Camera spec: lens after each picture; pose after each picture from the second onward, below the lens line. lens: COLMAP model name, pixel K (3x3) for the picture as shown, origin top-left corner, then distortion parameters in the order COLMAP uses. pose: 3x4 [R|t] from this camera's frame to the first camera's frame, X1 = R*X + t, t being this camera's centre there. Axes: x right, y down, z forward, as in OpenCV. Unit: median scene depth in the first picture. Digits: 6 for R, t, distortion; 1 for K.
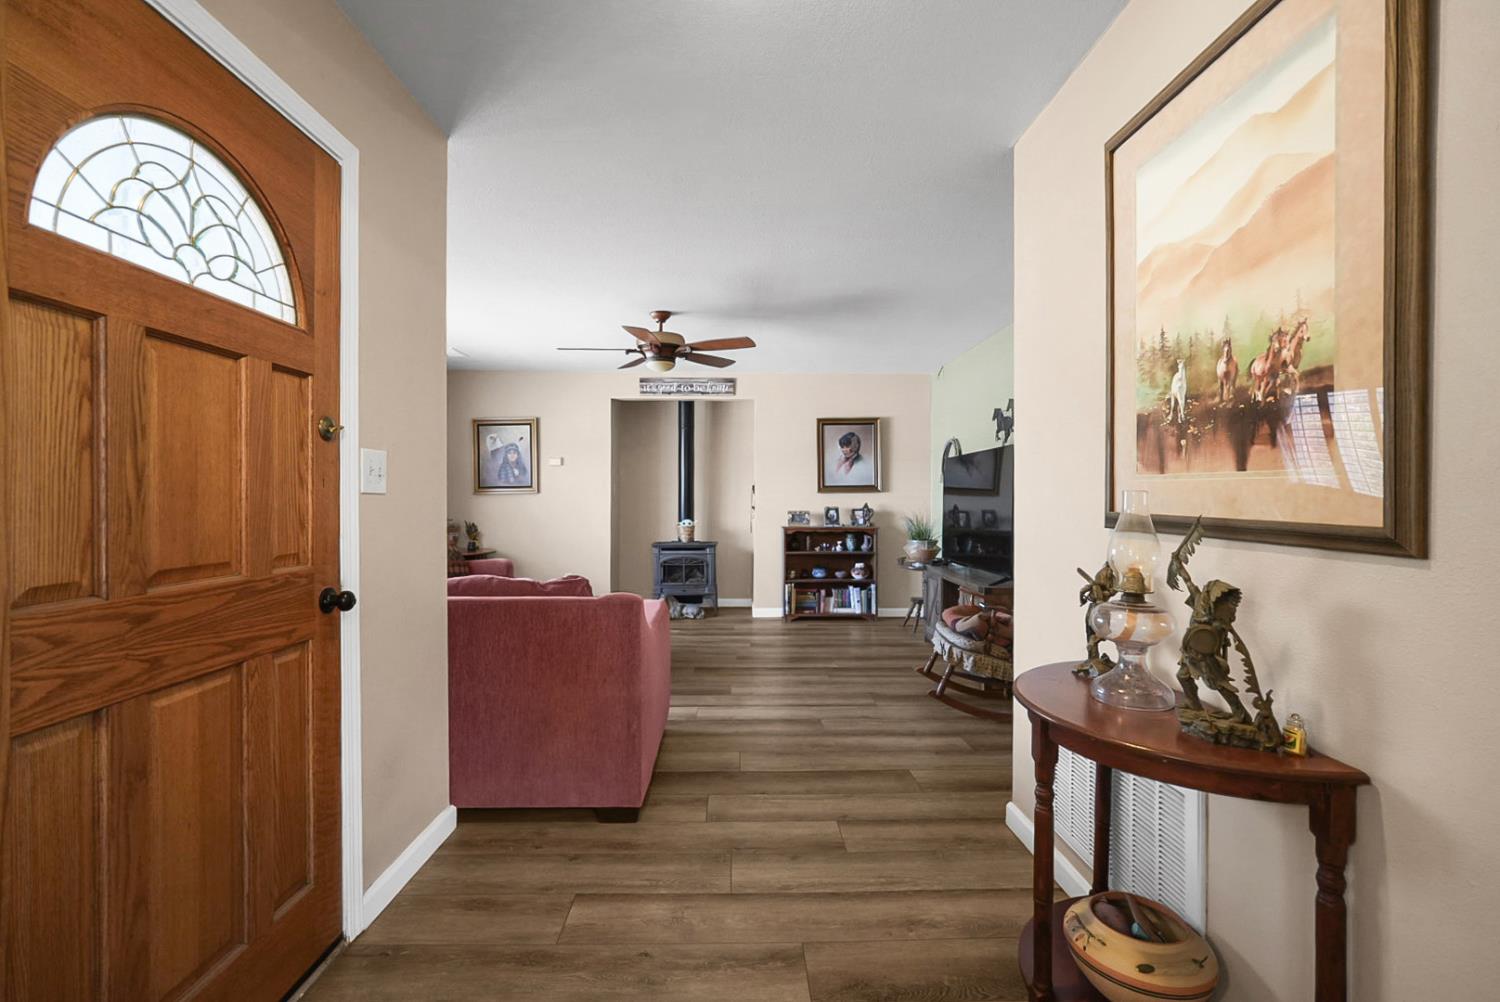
lens RADIAL K [[681.5, 0, 753.5], [0, 681.5, 496.1], [0, 0, 1]] dist [-0.009981, 0.001681]
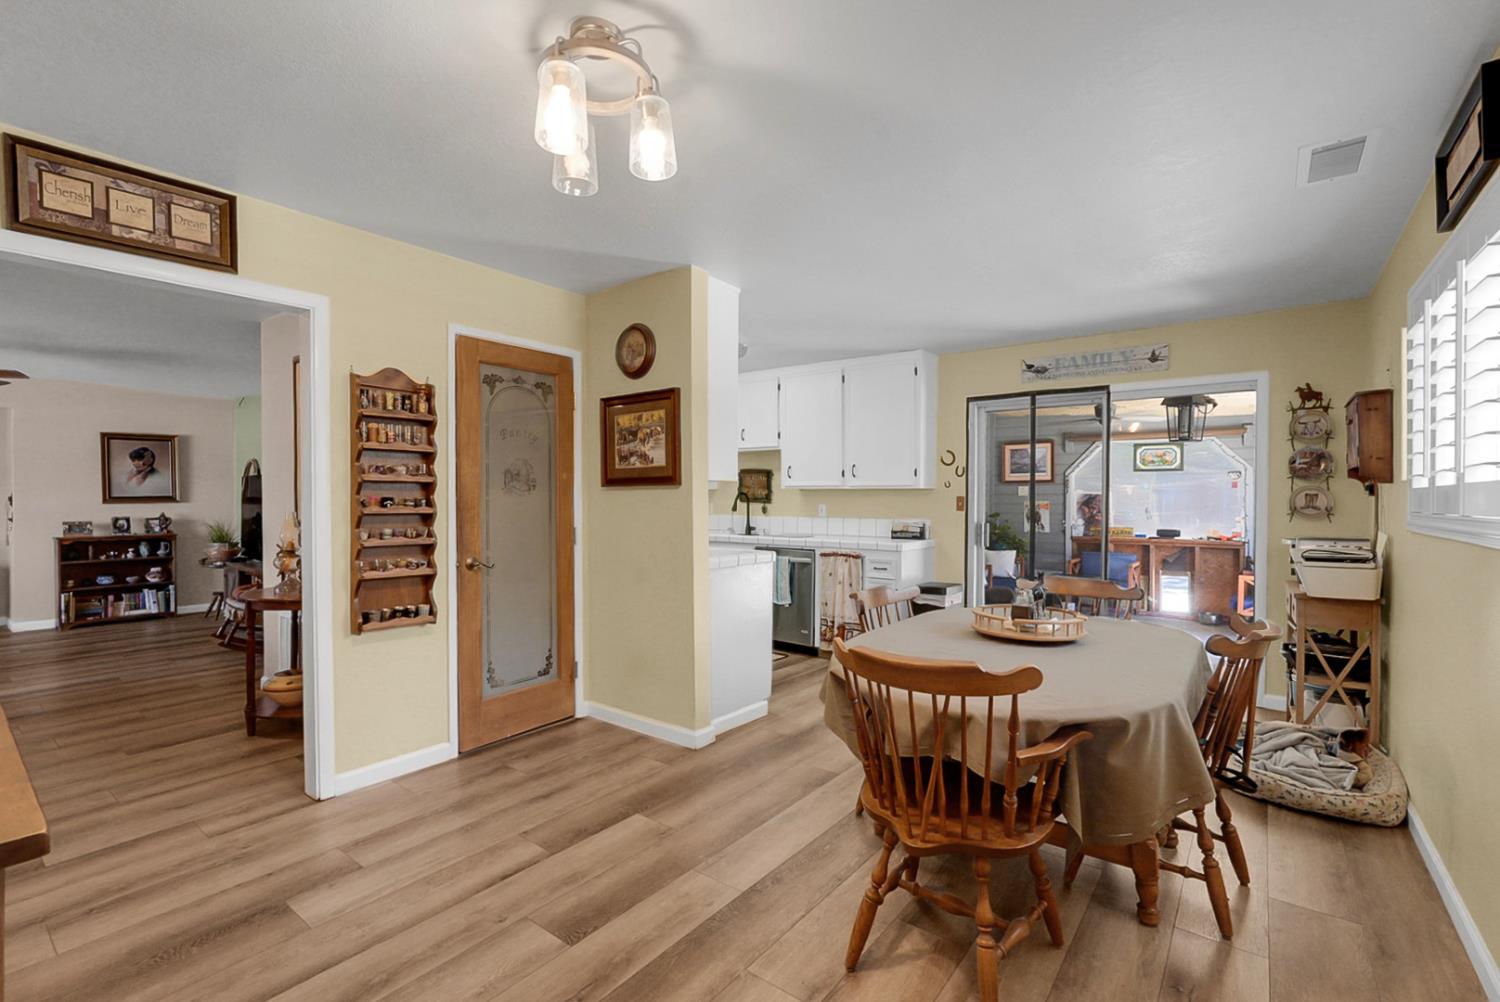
lens RADIAL K [[681.5, 0, 753.5], [0, 681.5, 496.1], [0, 0, 1]] dist [-0.009981, 0.001681]
pose [[0.639059, -0.007801, 0.769118, -0.066352], [0.007077, 0.999966, 0.004262, -0.014182], [-0.769125, 0.002719, 0.639092, -0.438026]]
